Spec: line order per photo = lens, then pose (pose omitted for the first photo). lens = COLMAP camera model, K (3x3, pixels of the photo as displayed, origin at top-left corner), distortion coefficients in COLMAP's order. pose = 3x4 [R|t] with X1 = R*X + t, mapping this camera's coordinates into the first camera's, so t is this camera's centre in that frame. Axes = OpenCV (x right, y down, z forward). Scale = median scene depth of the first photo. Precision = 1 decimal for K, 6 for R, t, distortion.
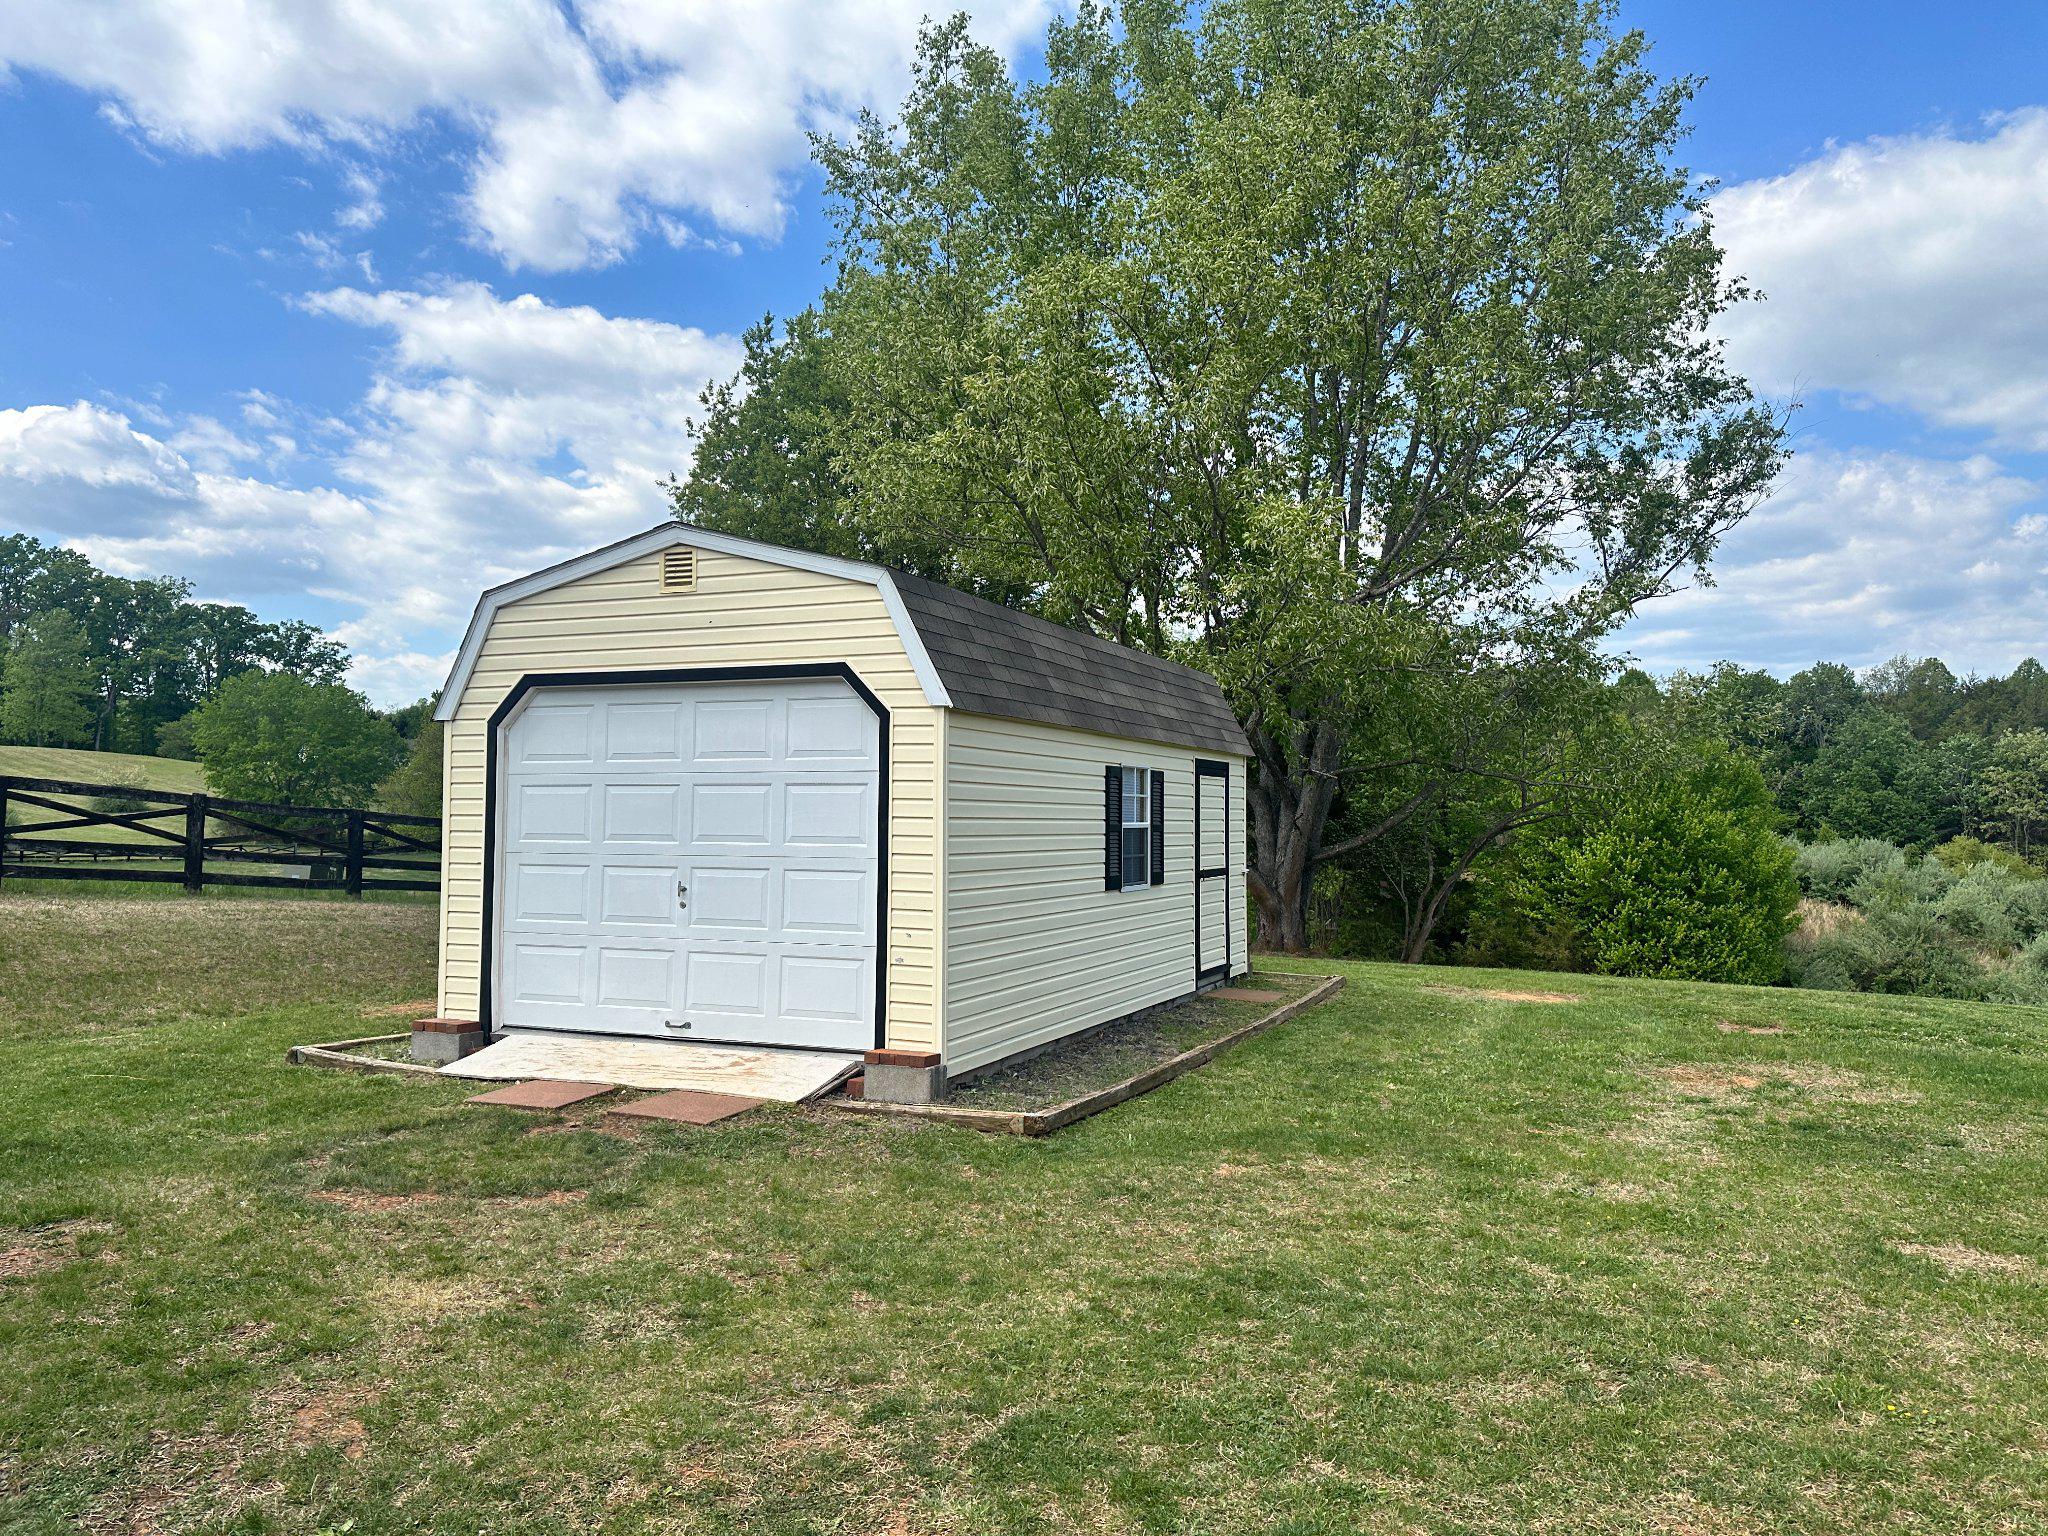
lens RADIAL K [[1399.0, 0, 1030.8], [0, 1399.0, 791.5], [0, 0, 1]] dist [0.107728, -0.157178]
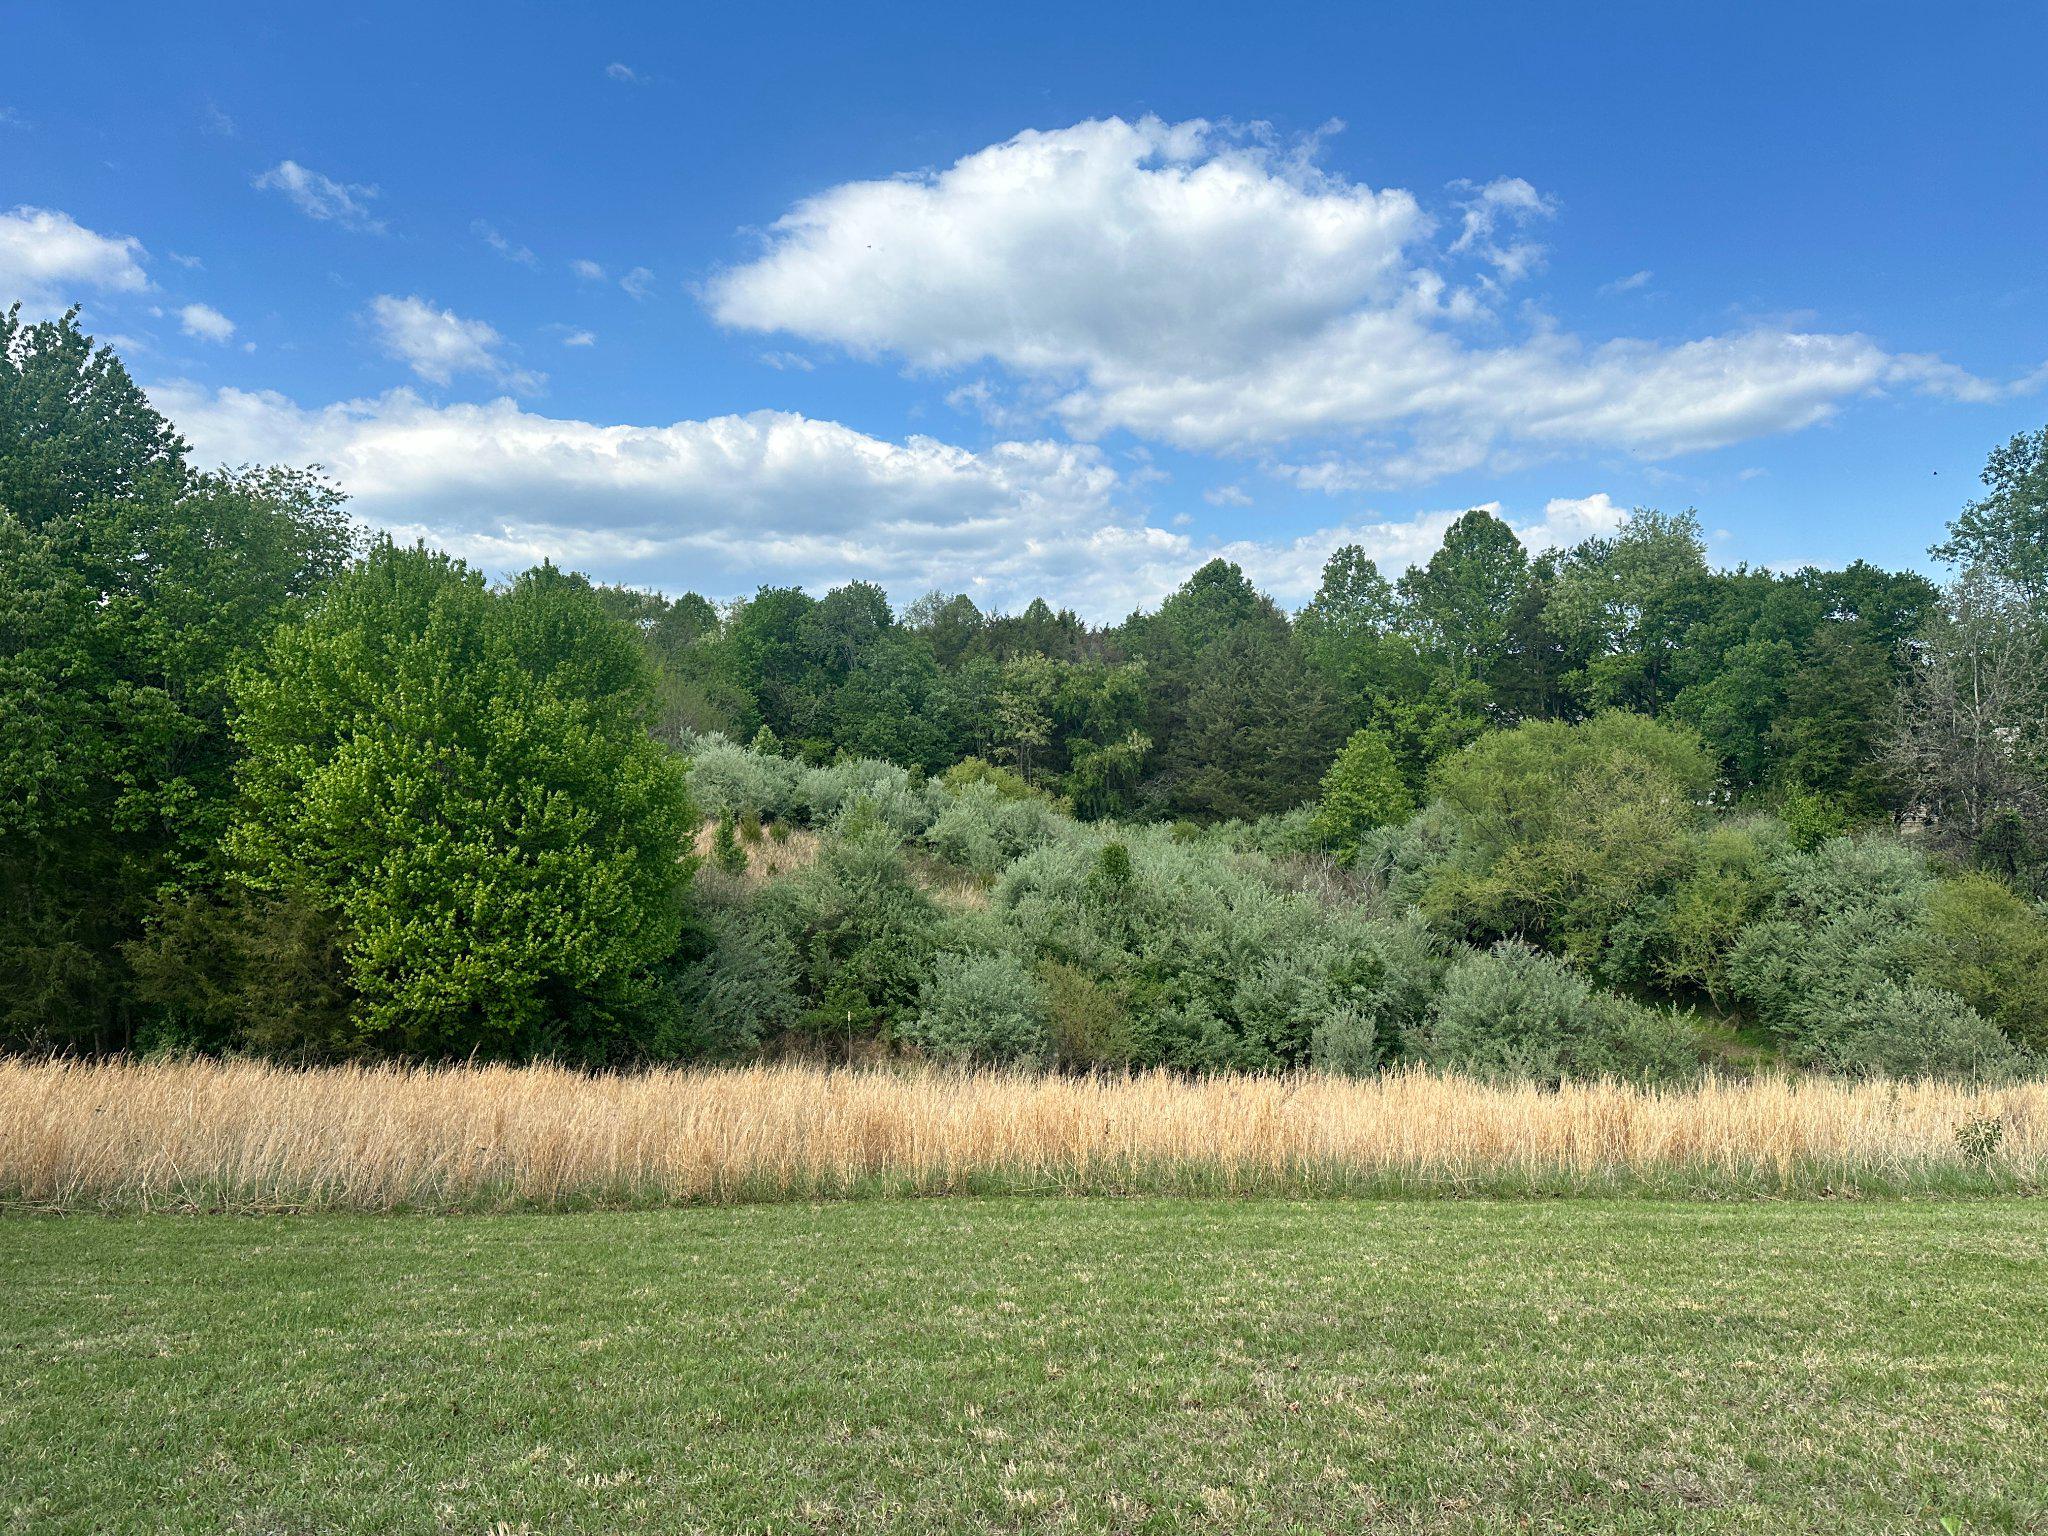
lens RADIAL K [[1399.0, 0, 1030.8], [0, 1399.0, 791.5], [0, 0, 1]] dist [0.107728, -0.157178]
pose [[0.827820, -0.027662, 0.560311, 0.283141], [0.005418, 0.999131, 0.041321, 0.027559], [-0.560967, -0.031170, 0.827251, 0.344380]]
